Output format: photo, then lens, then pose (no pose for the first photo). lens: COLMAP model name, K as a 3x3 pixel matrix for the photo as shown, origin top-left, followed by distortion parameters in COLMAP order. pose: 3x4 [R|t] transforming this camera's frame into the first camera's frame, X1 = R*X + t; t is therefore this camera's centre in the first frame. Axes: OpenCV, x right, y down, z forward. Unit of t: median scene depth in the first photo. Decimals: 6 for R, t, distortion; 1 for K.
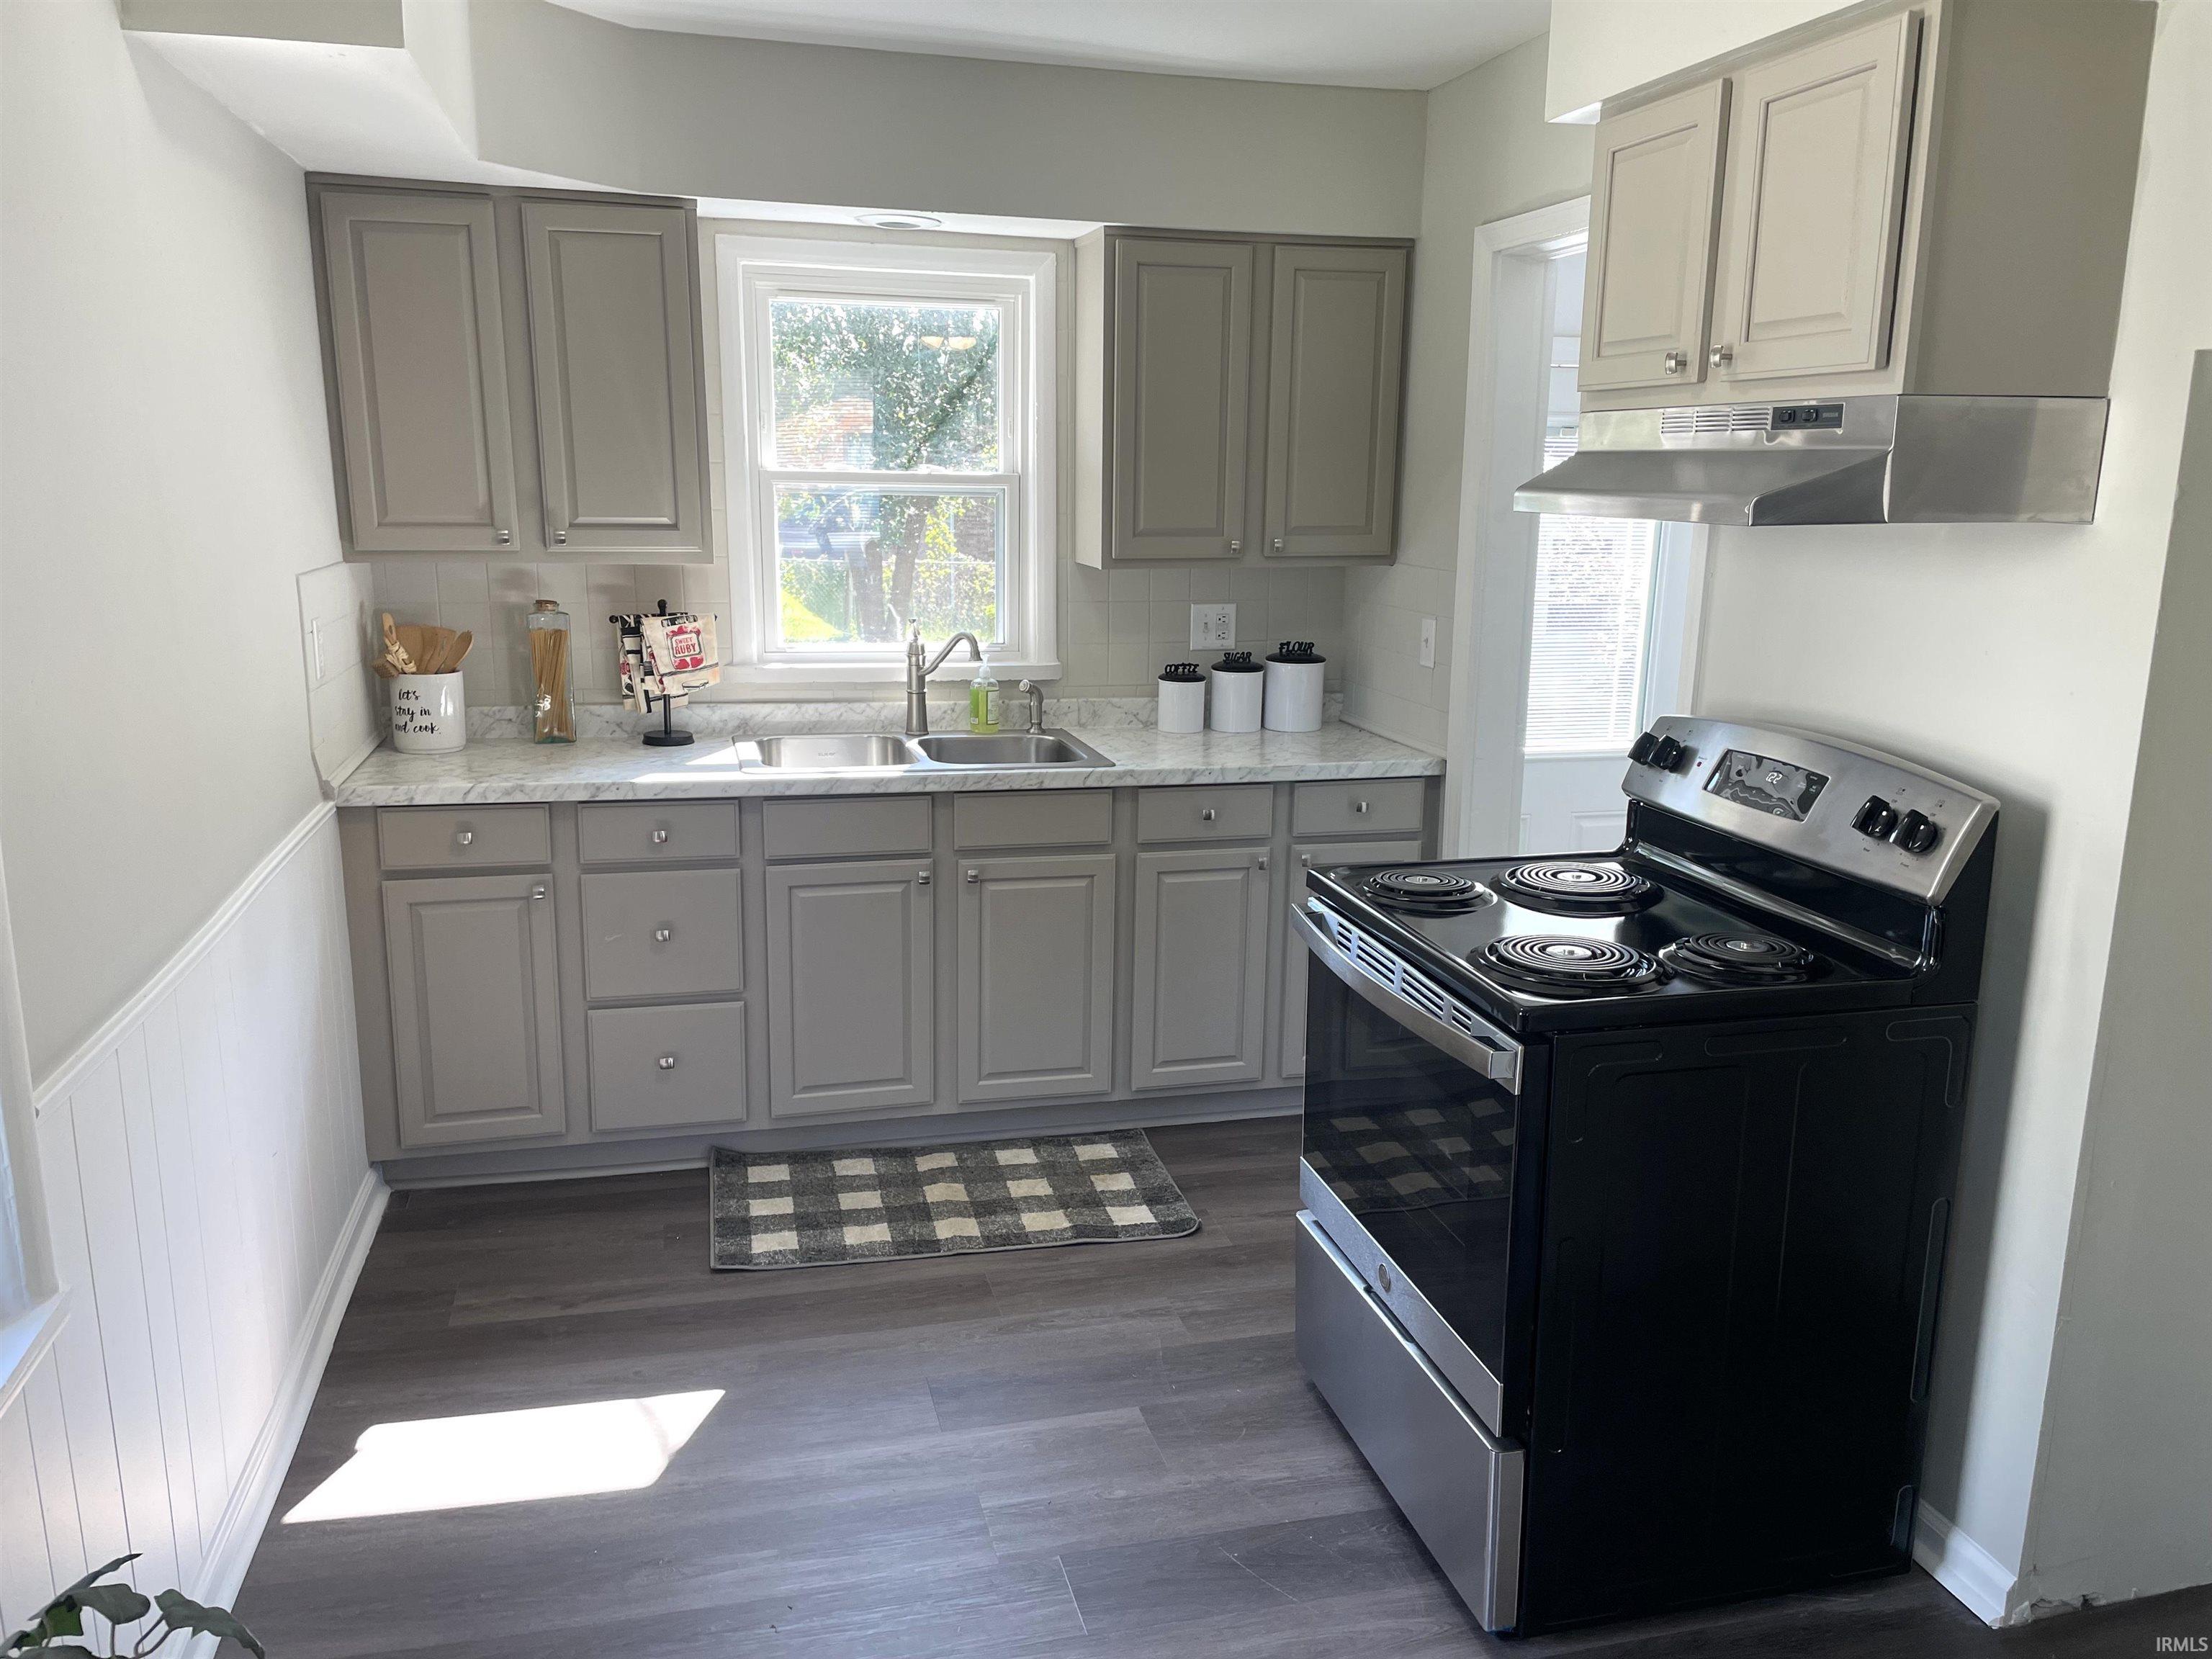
lens RADIAL K [[1669.4, 0, 1106.0], [0, 1669.4, 829.5], [0, 0, 1]] dist [0.098236, -0.139146]
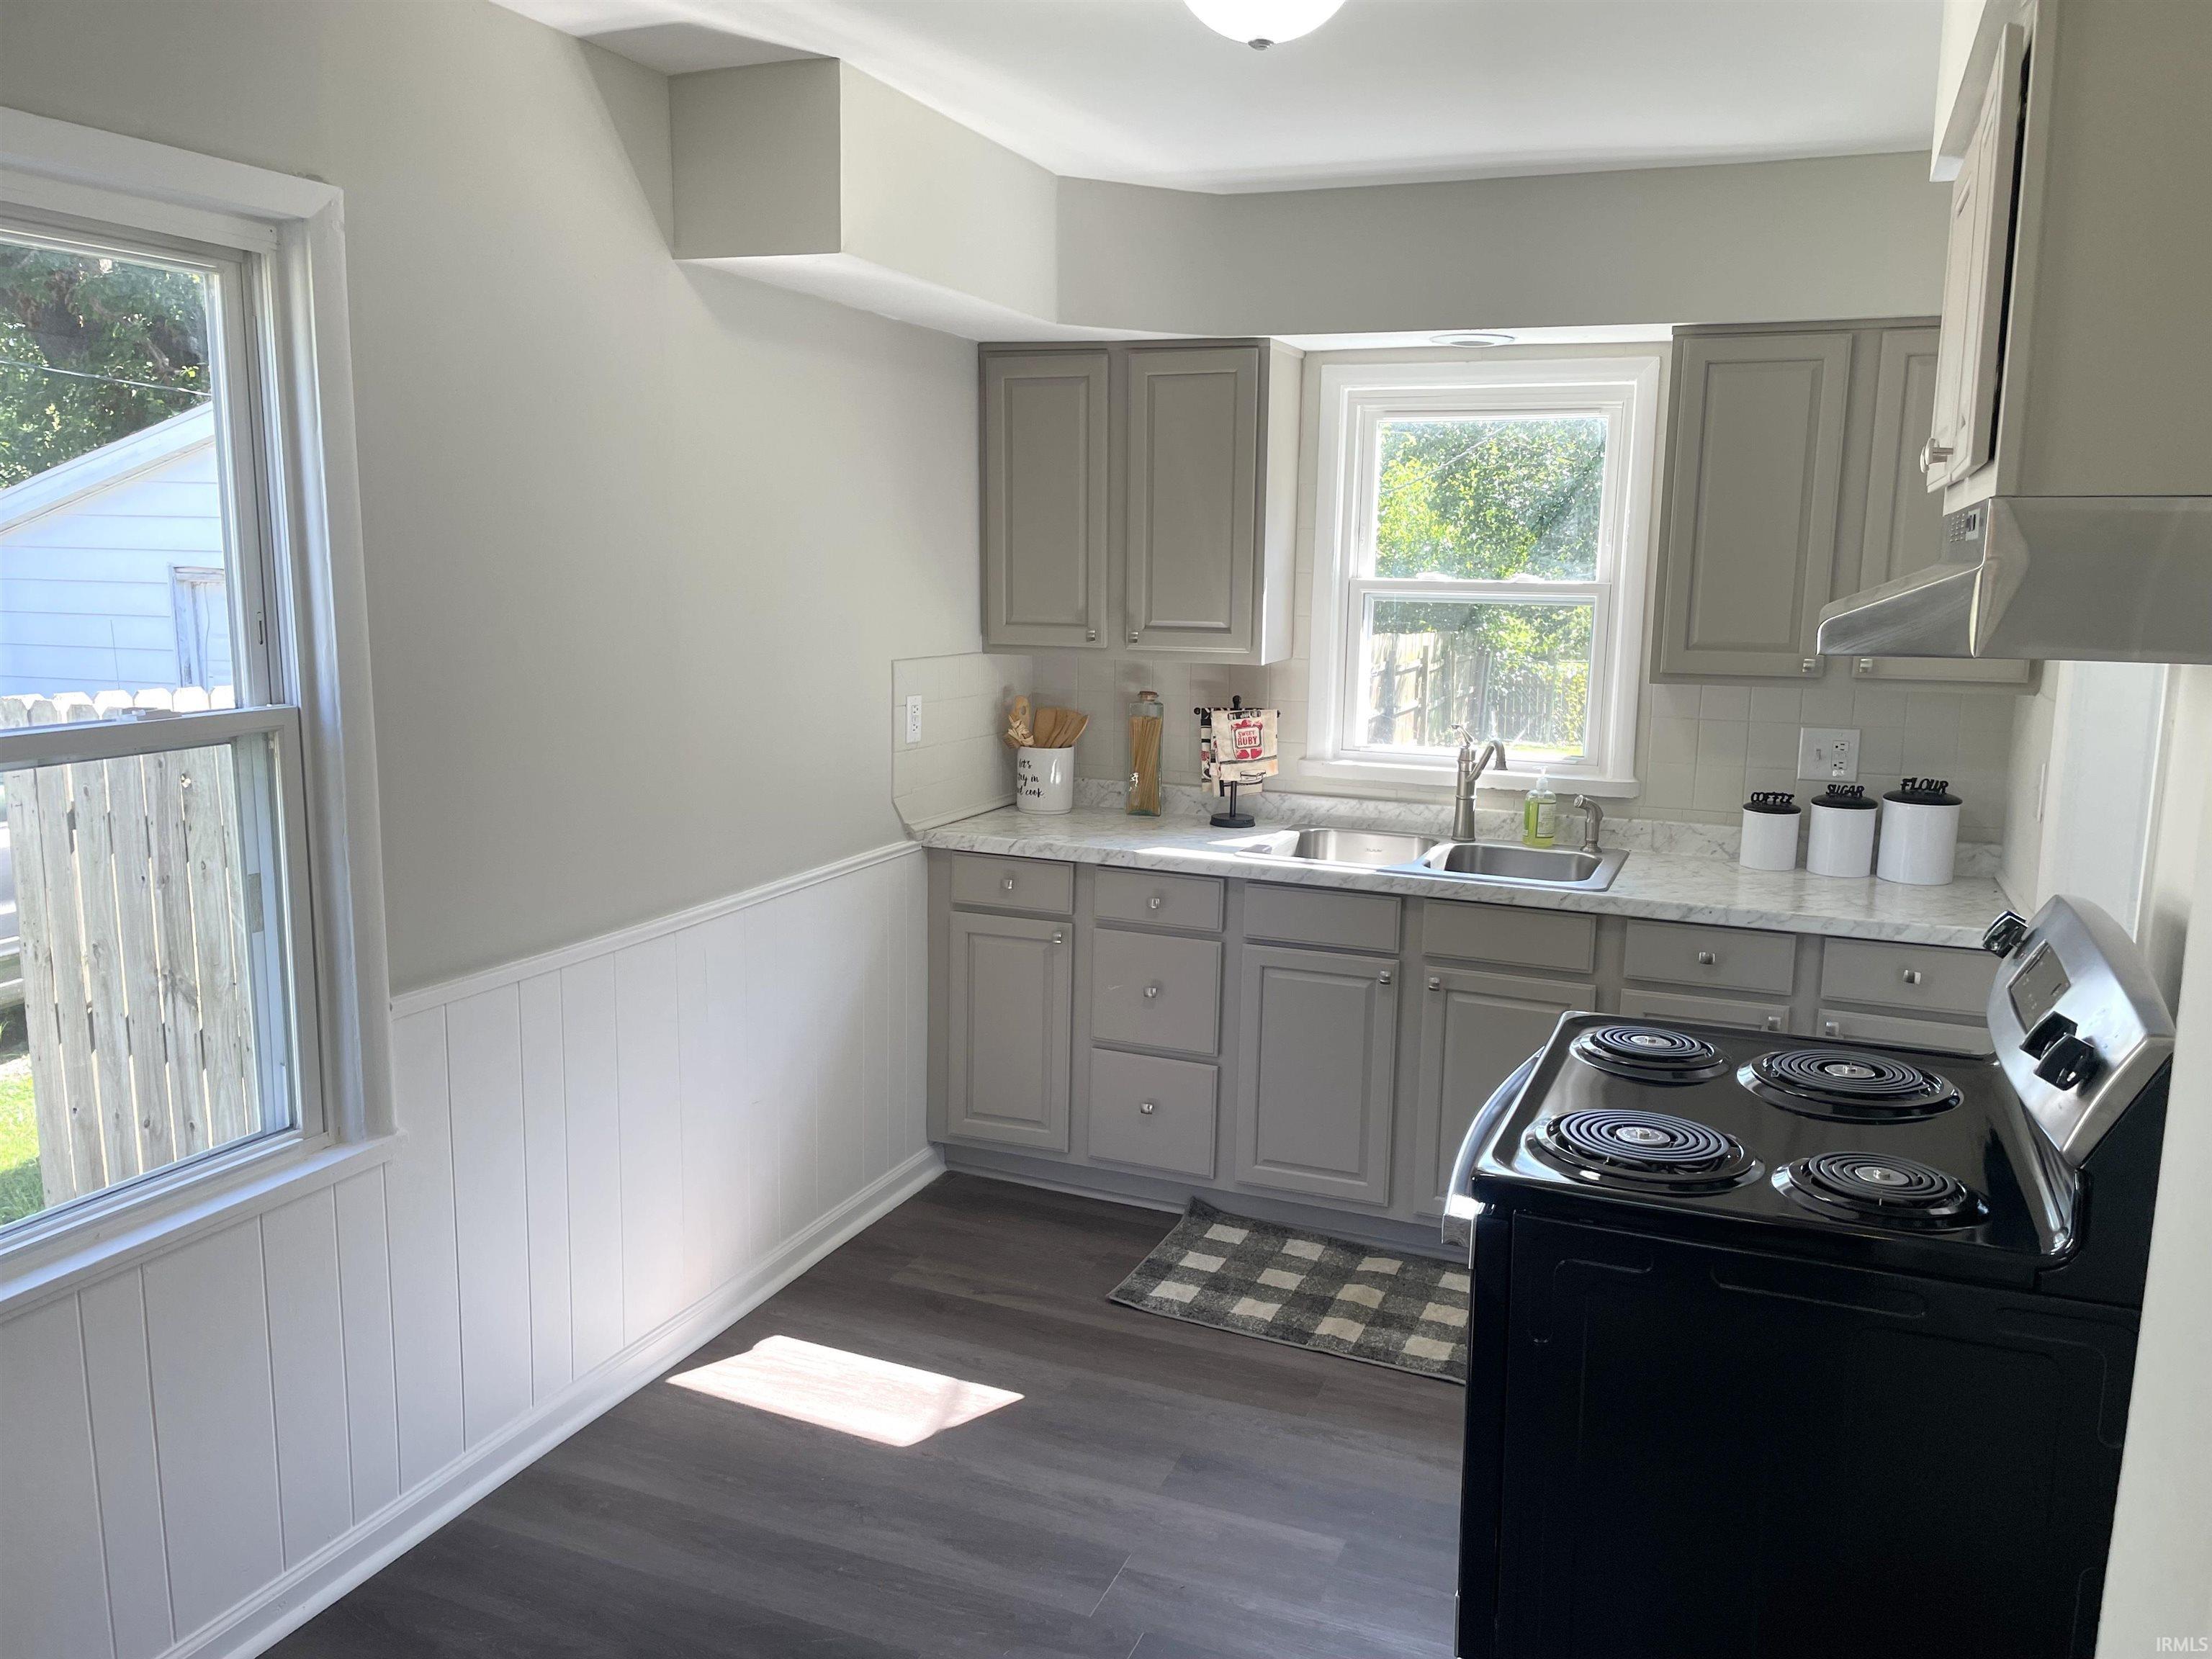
lens RADIAL K [[1653.7, 0, 1106.0], [0, 1653.7, 829.5], [0, 0, 1]] dist [0.157357, -0.415983]
pose [[0.804484, 0.095590, -0.586233, 0.324781], [-0.131542, 0.991130, -0.018903, -0.018049], [0.579226, 0.092321, 0.809922, 0.078973]]
